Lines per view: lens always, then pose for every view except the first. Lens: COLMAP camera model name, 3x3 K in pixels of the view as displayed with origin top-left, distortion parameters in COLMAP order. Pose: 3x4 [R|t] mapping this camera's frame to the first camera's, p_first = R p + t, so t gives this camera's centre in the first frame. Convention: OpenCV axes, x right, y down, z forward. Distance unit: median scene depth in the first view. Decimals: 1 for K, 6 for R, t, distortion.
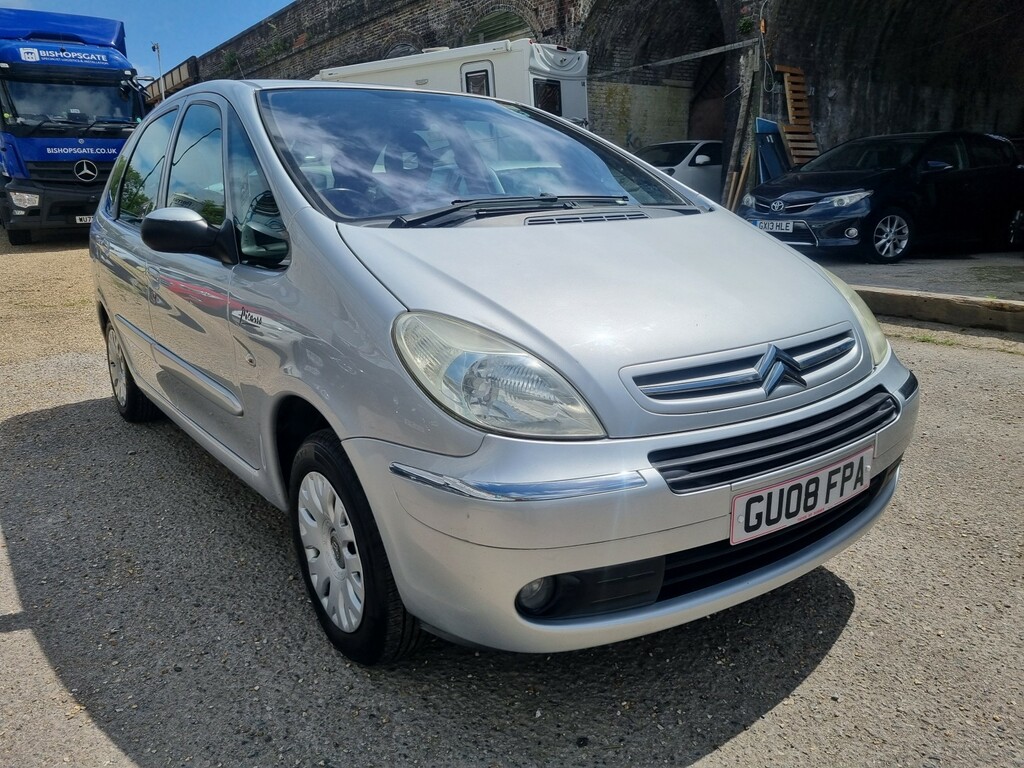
lens RADIAL K [[761.6, 0, 509.4], [0, 761.6, 383.8], [0, 0, 1]] dist [0.055816, -0.039253]
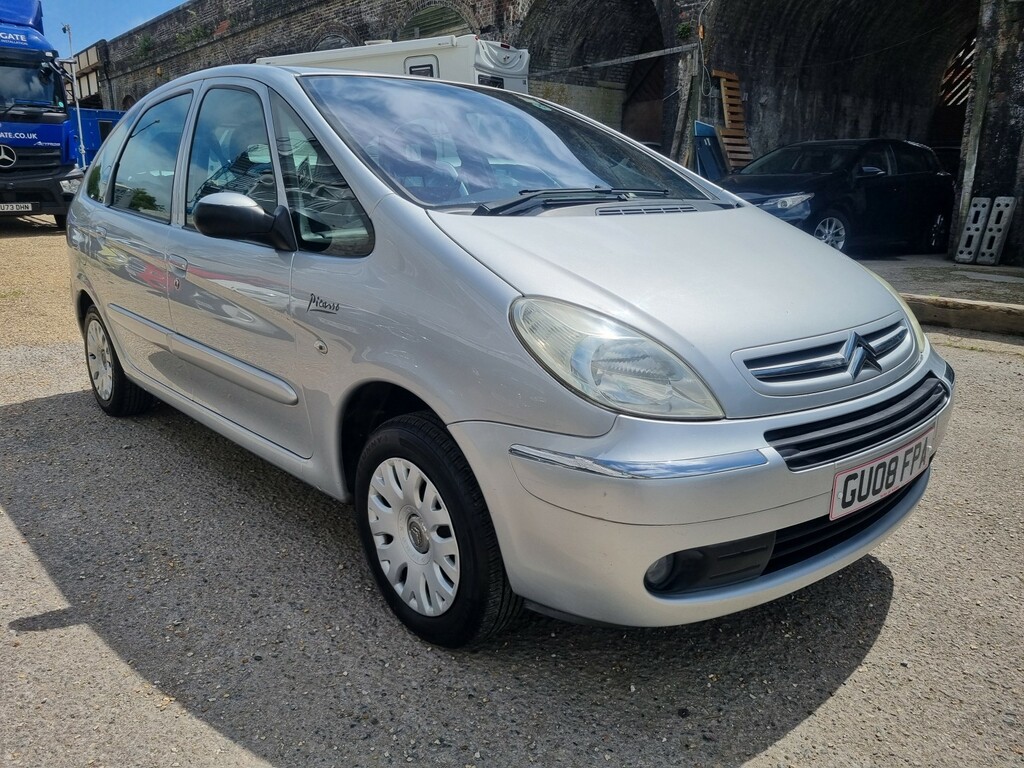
lens RADIAL K [[761.6, 0, 494.9], [0, 761.6, 384.1], [0, 0, 1]] dist [0.055816, -0.039253]
pose [[0.996143, -0.002110, 0.087717, -0.205073], [0.001826, 0.999993, 0.003320, 0.014790], [-0.087723, -0.003147, 0.996140, -0.009143]]
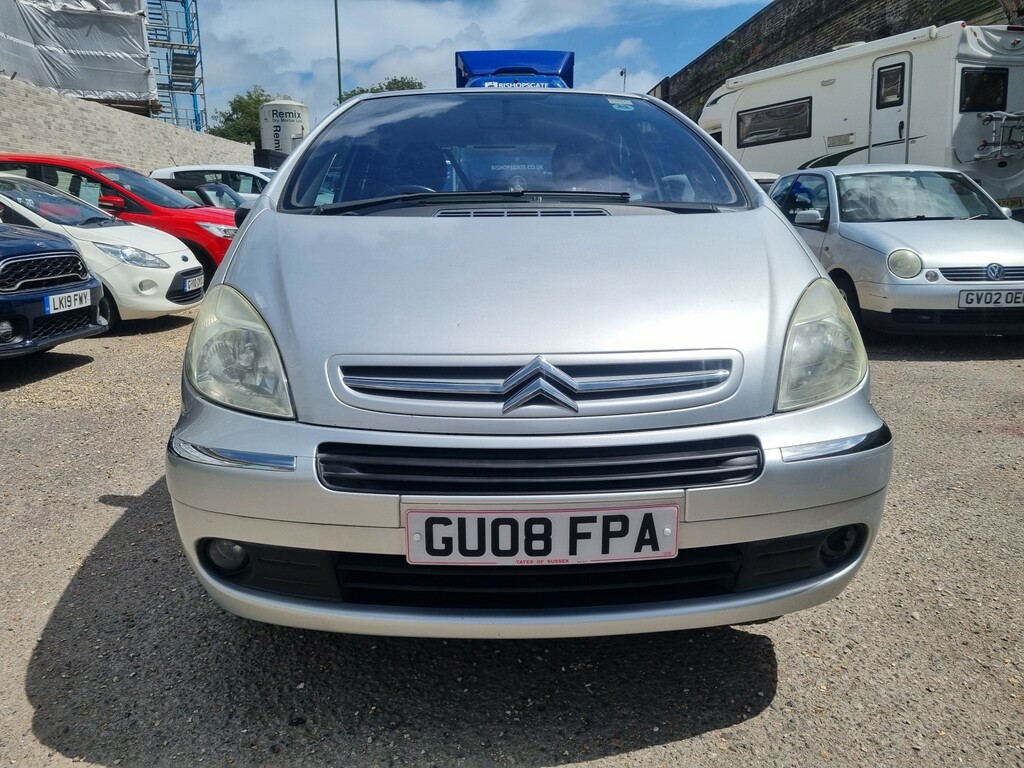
lens RADIAL K [[761.6, 0, 506.6], [0, 761.6, 384.7], [0, 0, 1]] dist [0.055816, -0.039253]
pose [[0.833741, 0.138965, -0.534382, 0.661602], [-0.147035, 0.988743, 0.027717, -0.033624], [0.532218, 0.055464, 0.844788, 0.218938]]
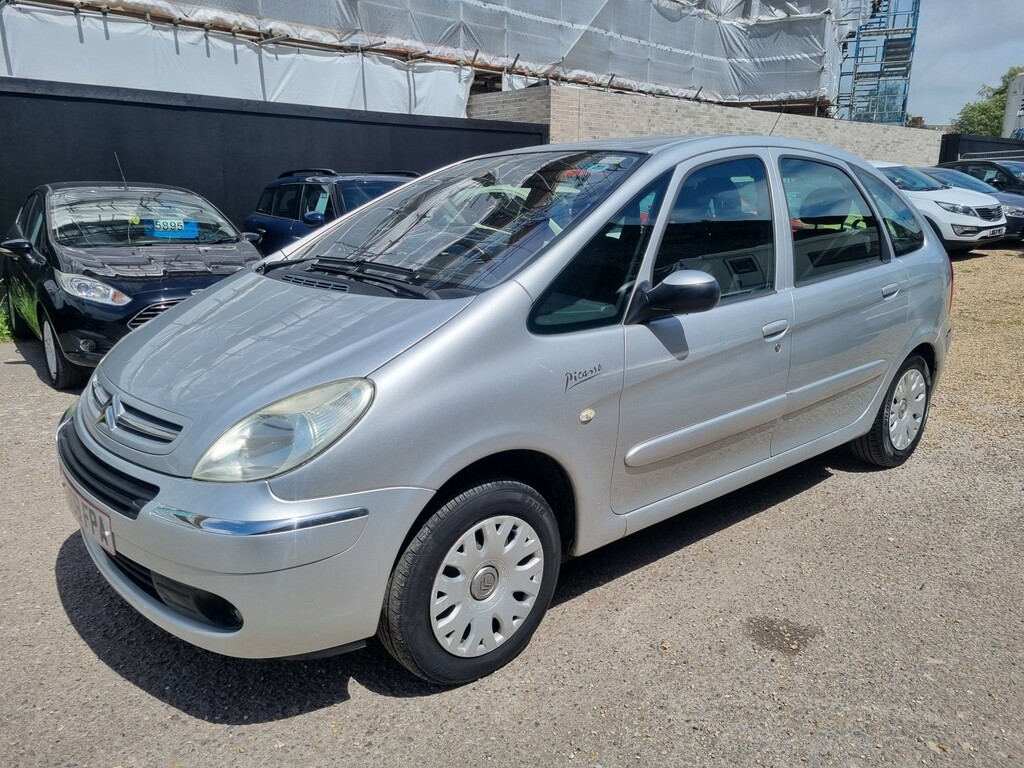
lens RADIAL K [[761.6, 0, 510.3], [0, 761.6, 385.7], [0, 0, 1]] dist [0.055816, -0.039253]
pose [[0.095977, 0.262833, -0.960056, 1.409682], [-0.248078, 0.940389, 0.232648, -0.458442], [0.963974, 0.215840, 0.155459, 1.251356]]
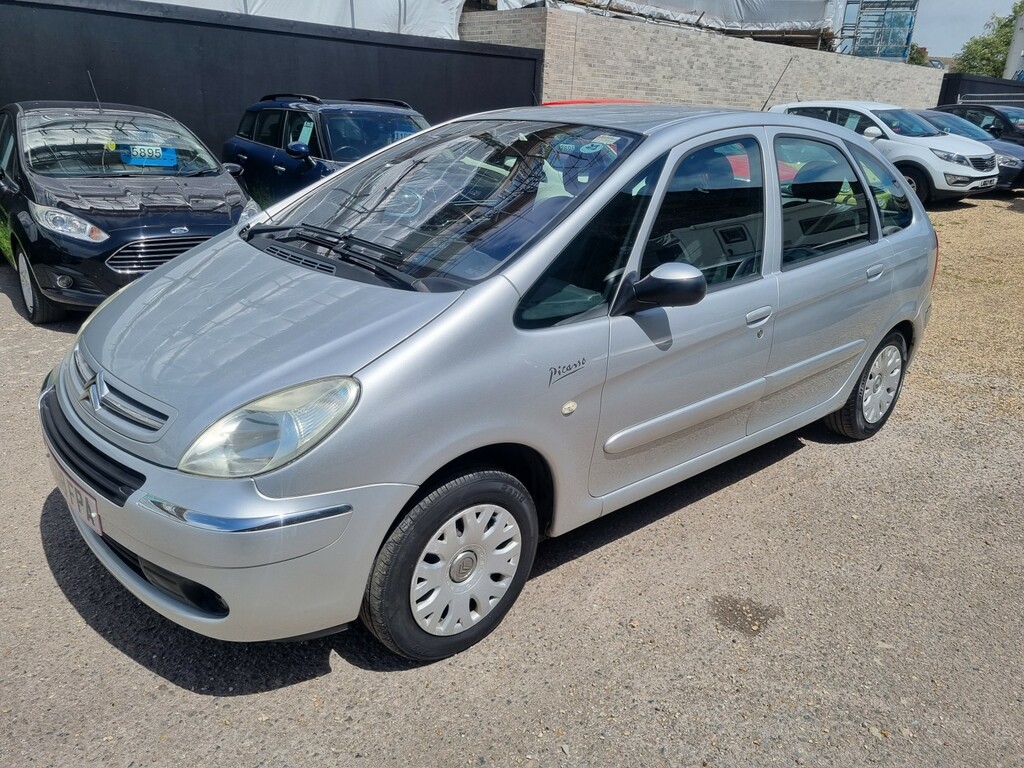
lens RADIAL K [[761.6, 0, 512.5], [0, 761.6, 385.5], [0, 0, 1]] dist [0.055816, -0.039253]
pose [[0.109076, 0.360391, -0.926402, 1.390779], [-0.288036, 0.903438, 0.317544, -0.555399], [0.951387, 0.232201, 0.202349, 1.223635]]
